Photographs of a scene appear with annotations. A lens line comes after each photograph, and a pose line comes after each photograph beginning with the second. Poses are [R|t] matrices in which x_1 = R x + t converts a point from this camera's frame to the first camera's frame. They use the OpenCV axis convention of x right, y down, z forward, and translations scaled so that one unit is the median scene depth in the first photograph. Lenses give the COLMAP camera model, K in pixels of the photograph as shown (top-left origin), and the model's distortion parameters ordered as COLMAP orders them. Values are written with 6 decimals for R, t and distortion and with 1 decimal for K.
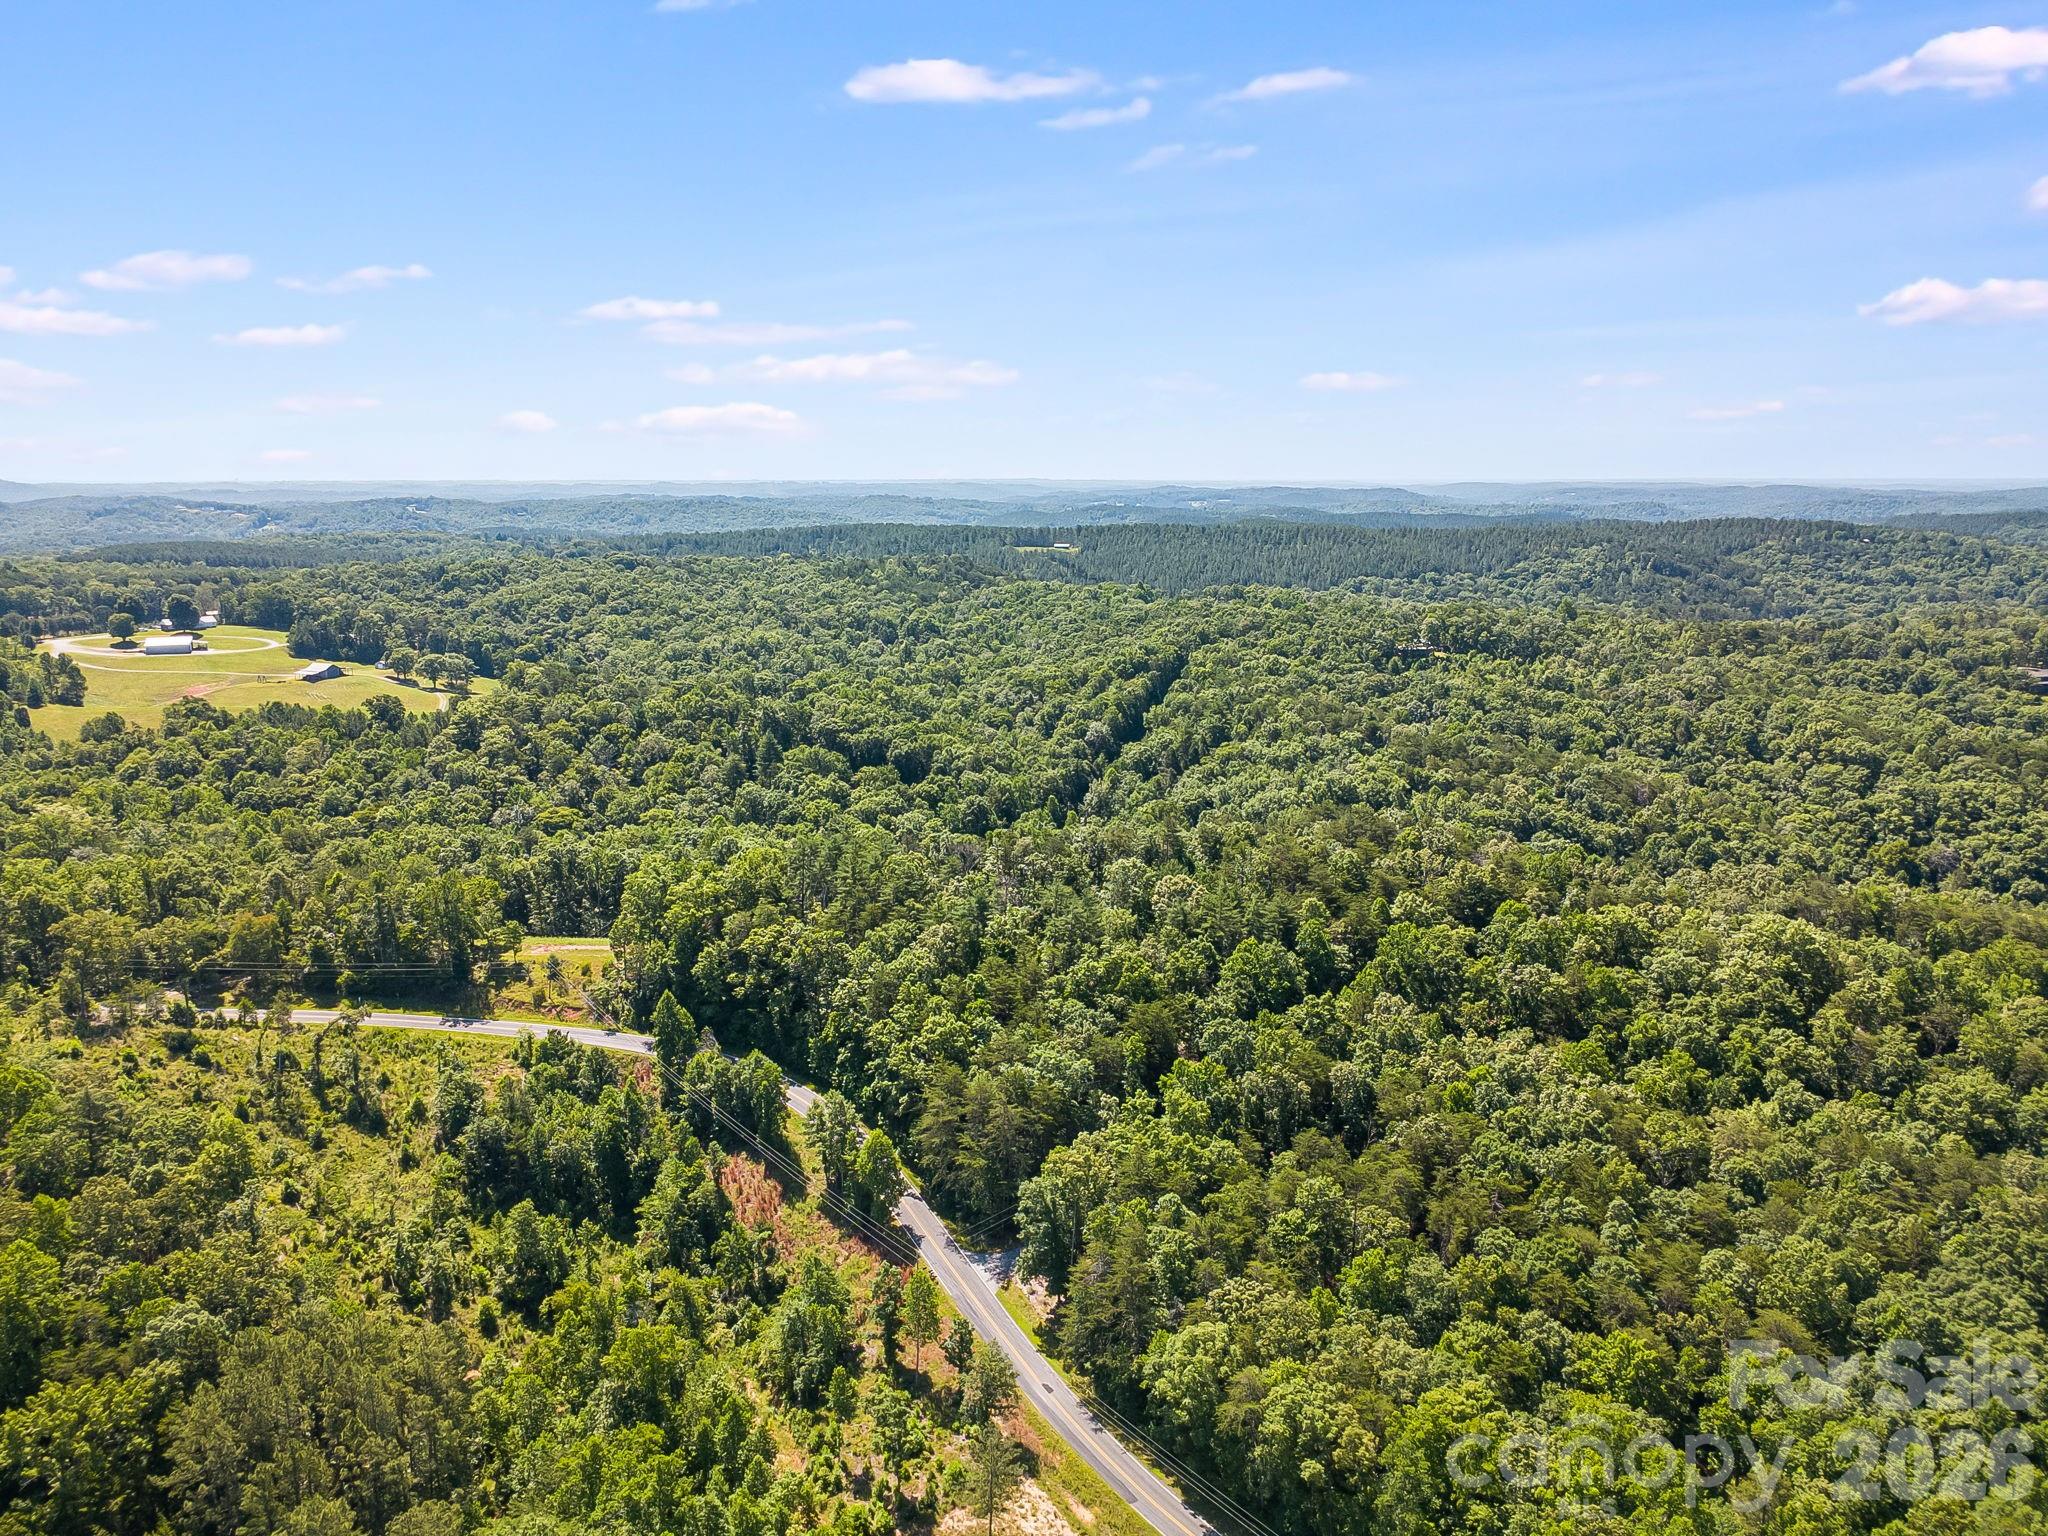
lens RADIAL K [[1449.0, 0, 1016.9], [0, 1449.0, 761.8], [0, 0, 1]] dist [0.006809, 0.001777]
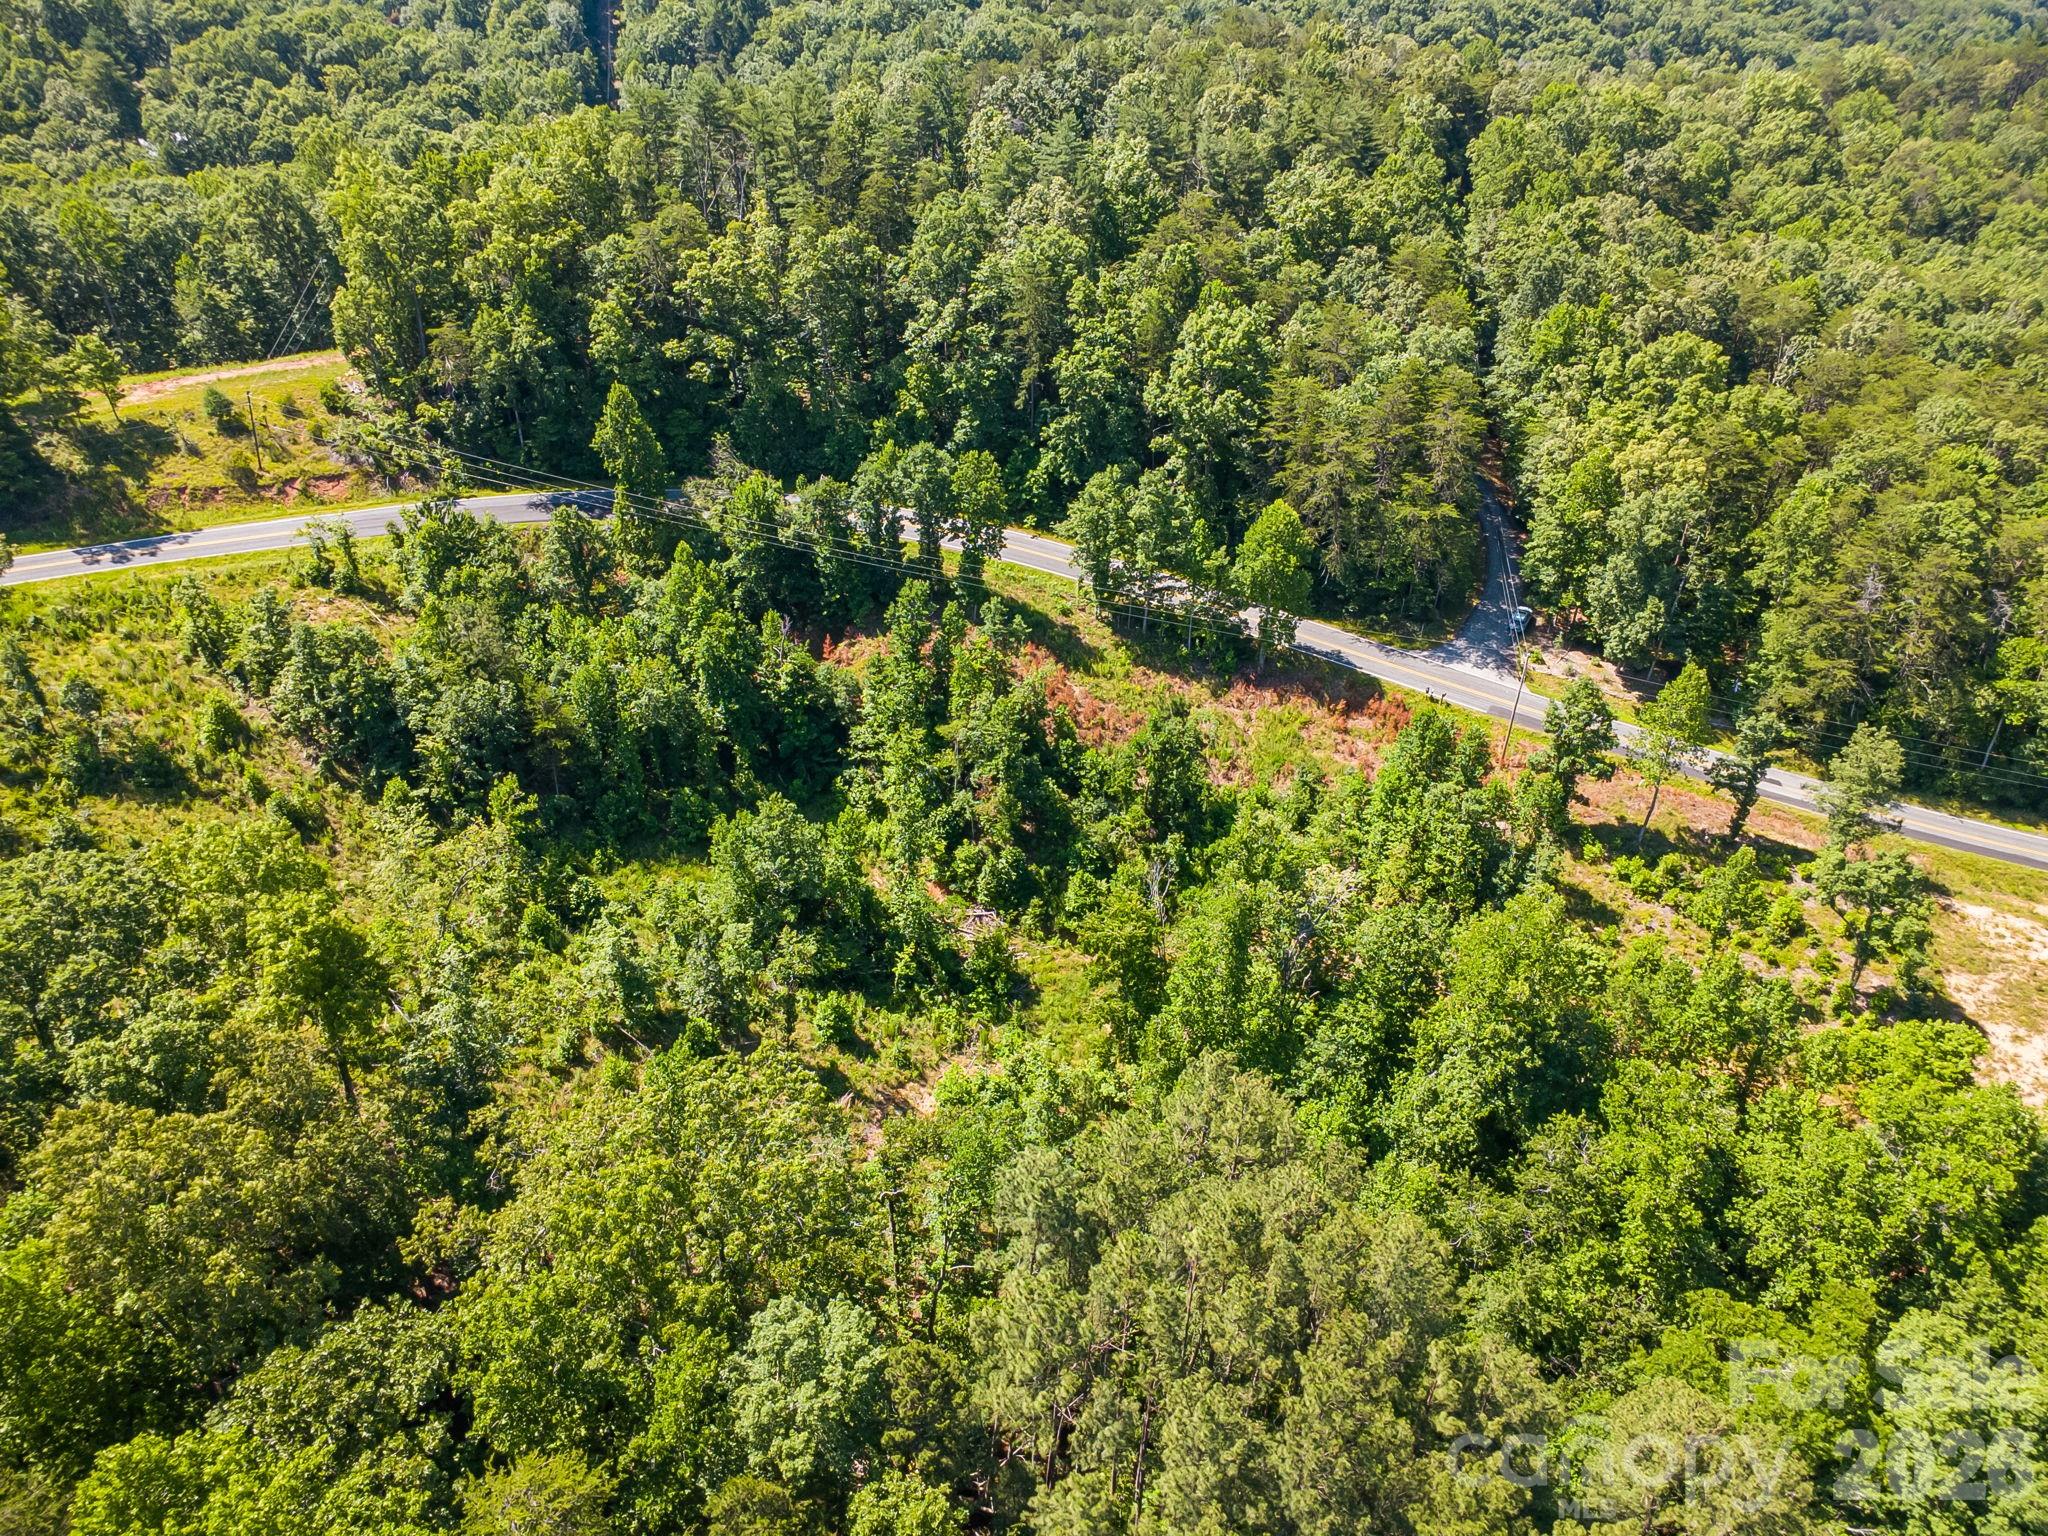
lens RADIAL K [[1437.6, 0, 1020.3], [0, 1437.6, 764.1], [0, 0, 1]] dist [0.000859, 0.009265]
pose [[0.836972, -0.305294, 0.454173, -0.203216], [0.103319, 0.903155, 0.416698, 0.041229], [-0.537404, -0.301840, 0.787458, 0.240940]]
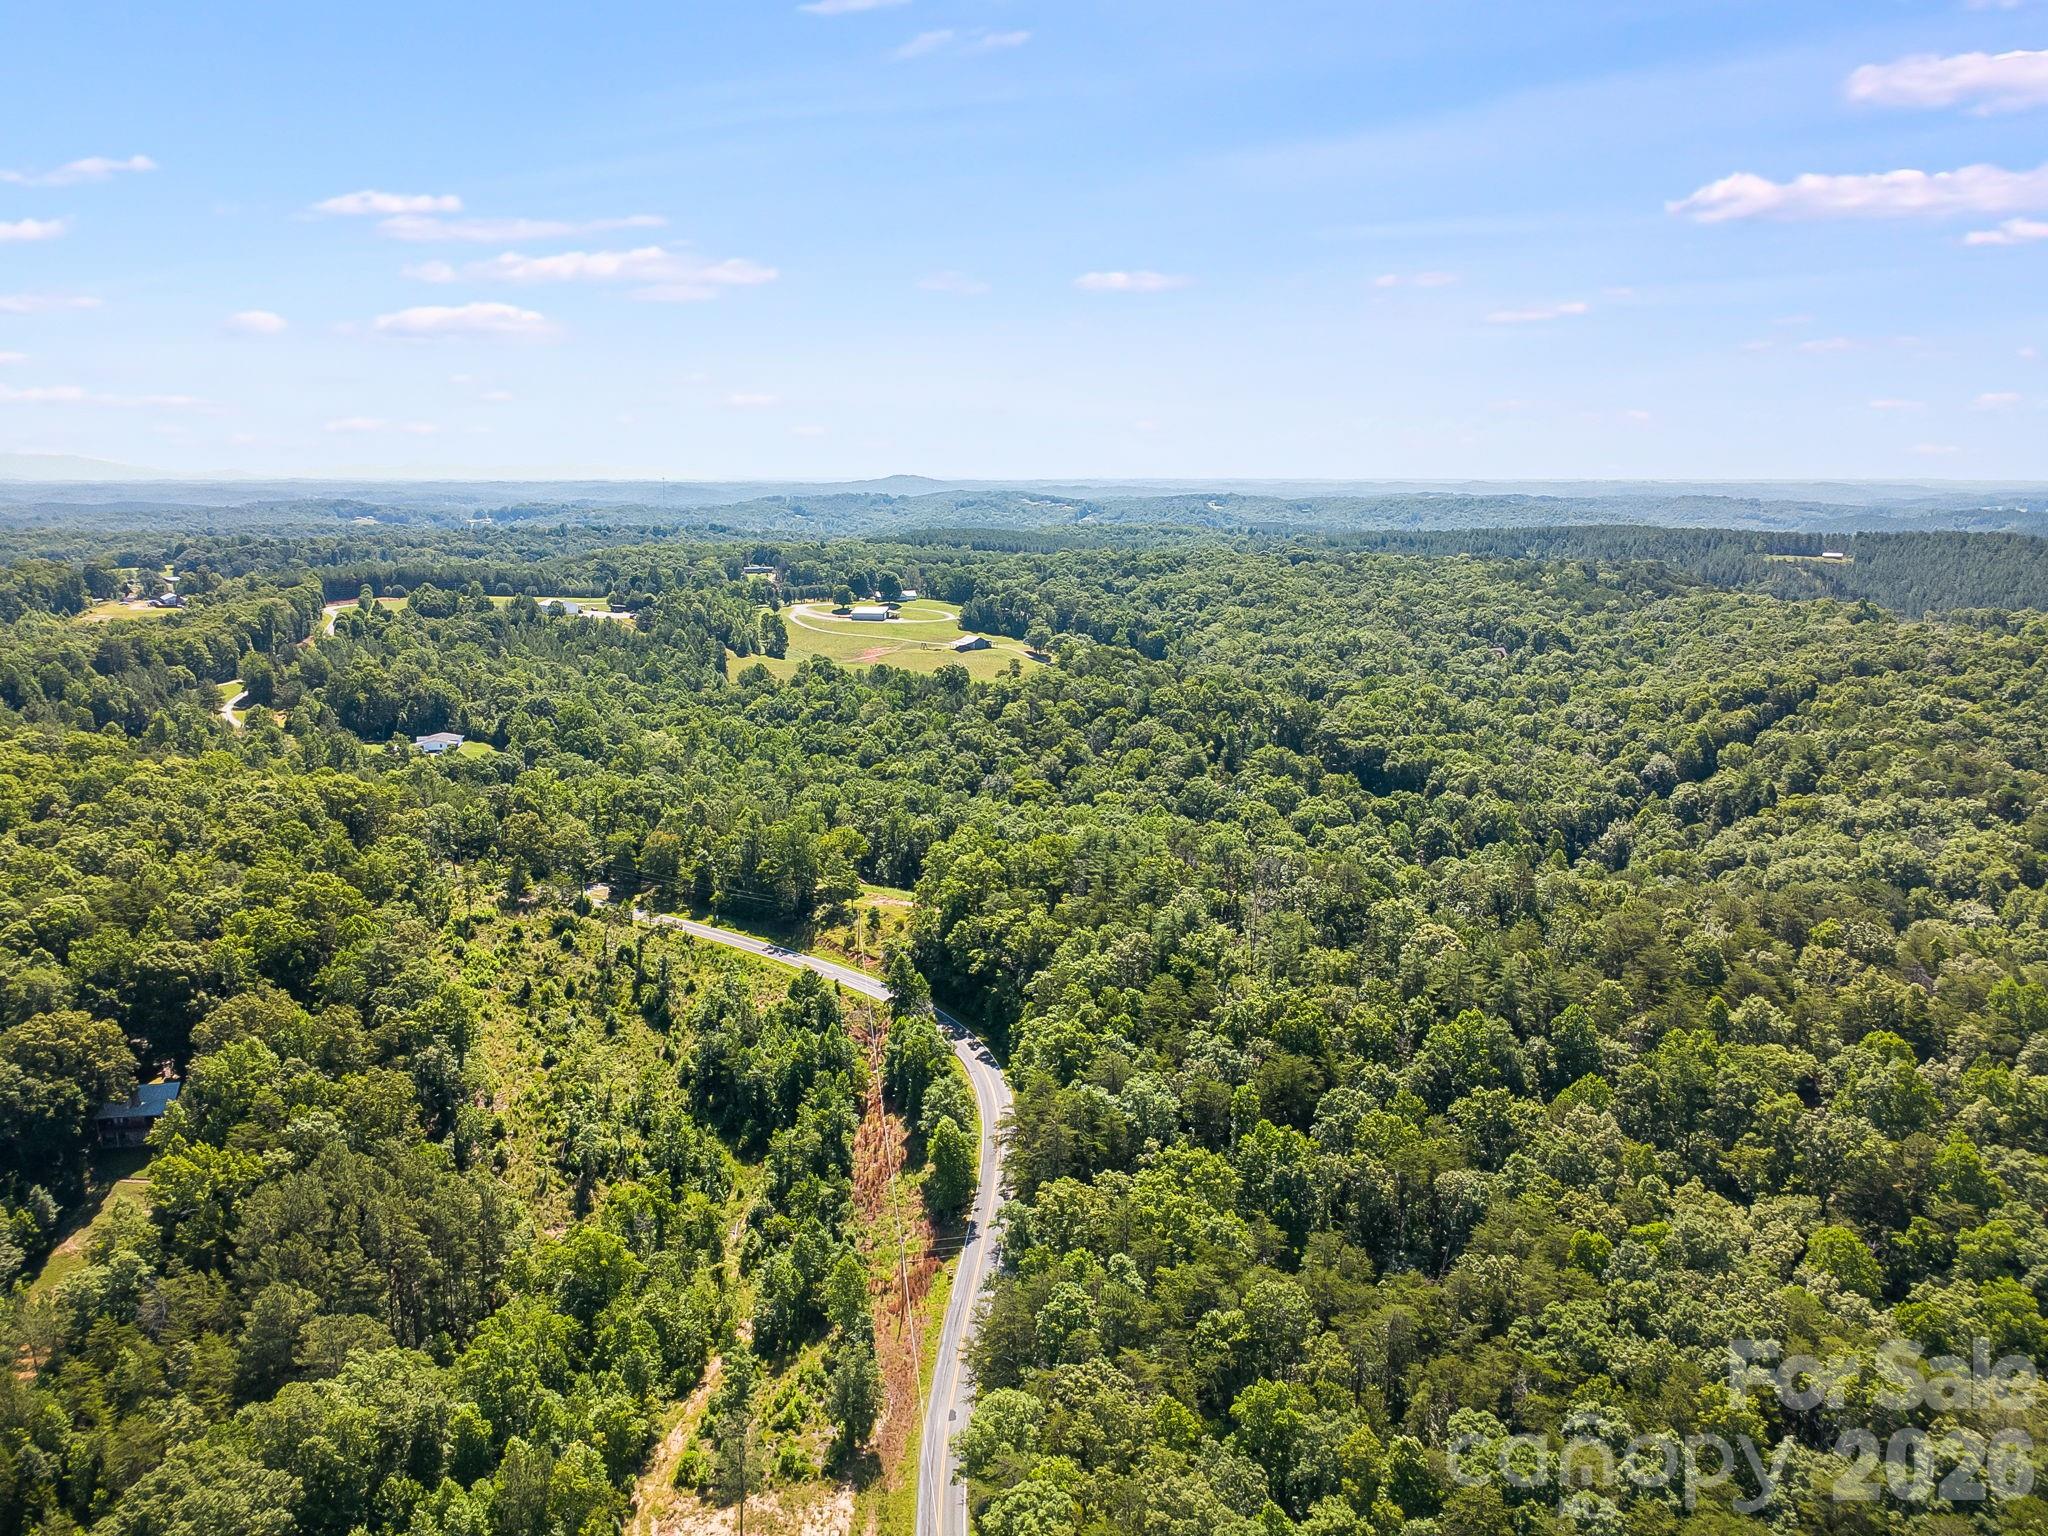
lens RADIAL K [[1437.6, 0, 1020.3], [0, 1437.6, 764.1], [0, 0, 1]] dist [0.000859, 0.009265]
pose [[0.856431, 0.105332, -0.505402, 0.178306], [-0.103256, 0.994133, 0.032216, -0.011141], [0.505830, 0.024595, 0.862282, 0.069707]]
